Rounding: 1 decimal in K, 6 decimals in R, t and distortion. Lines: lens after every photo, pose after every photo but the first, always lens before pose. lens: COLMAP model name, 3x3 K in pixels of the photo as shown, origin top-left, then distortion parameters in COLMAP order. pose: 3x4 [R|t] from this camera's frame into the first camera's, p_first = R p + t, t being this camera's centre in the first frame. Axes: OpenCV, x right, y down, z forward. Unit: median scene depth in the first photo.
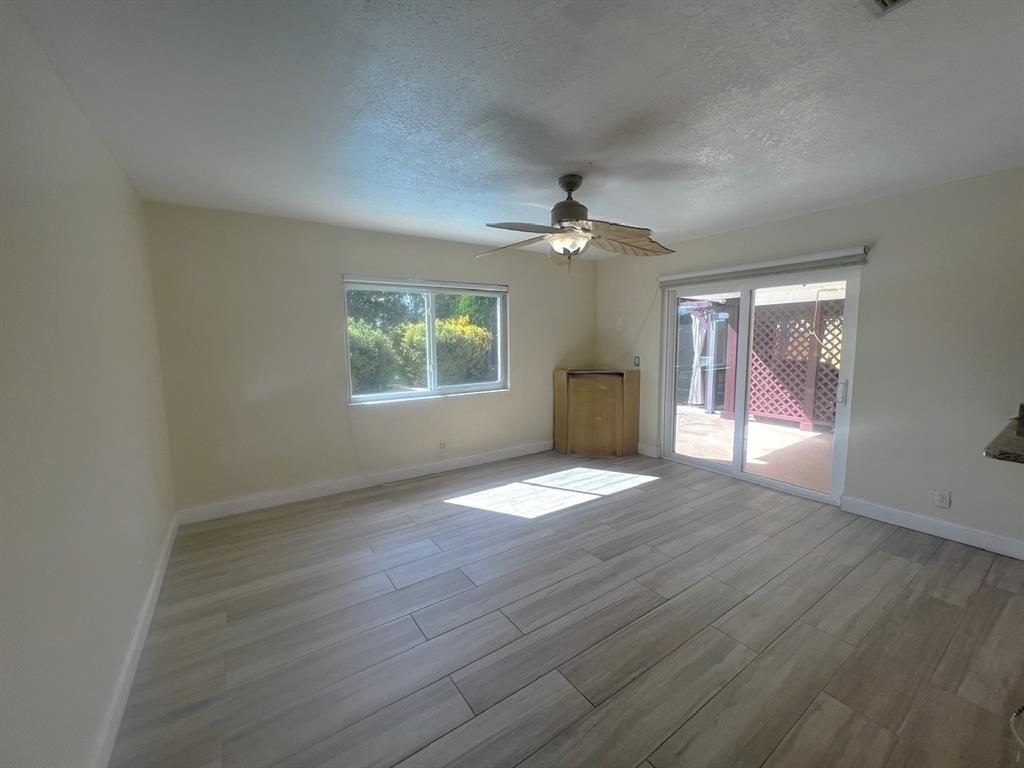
lens RADIAL K [[410.6, 0, 503.9], [0, 410.6, 383.1], [0, 0, 1]] dist [-0.004447, 0.001432]
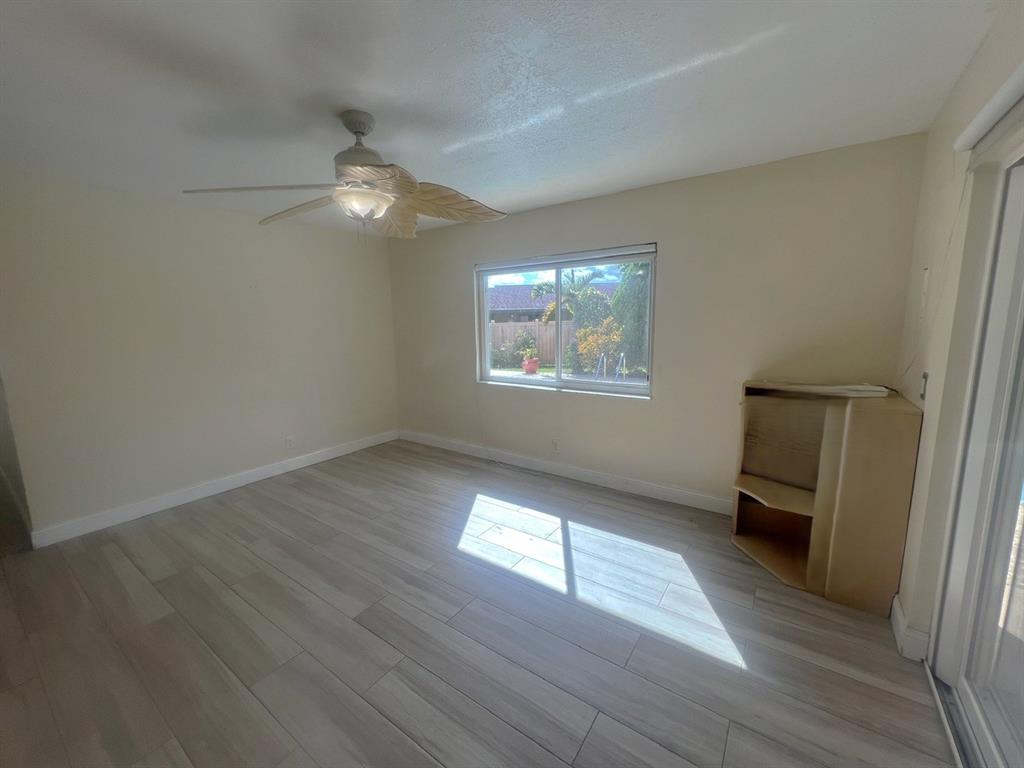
lens RADIAL K [[410.6, 0, 504.2], [0, 410.6, 382.2], [0, 0, 1]] dist [-0.004447, 0.001432]
pose [[0.361062, 0.142065, -0.921657, 0.755352], [-0.096606, 0.988709, 0.114554, -0.086585], [0.927524, 0.047677, 0.370710, 0.736328]]
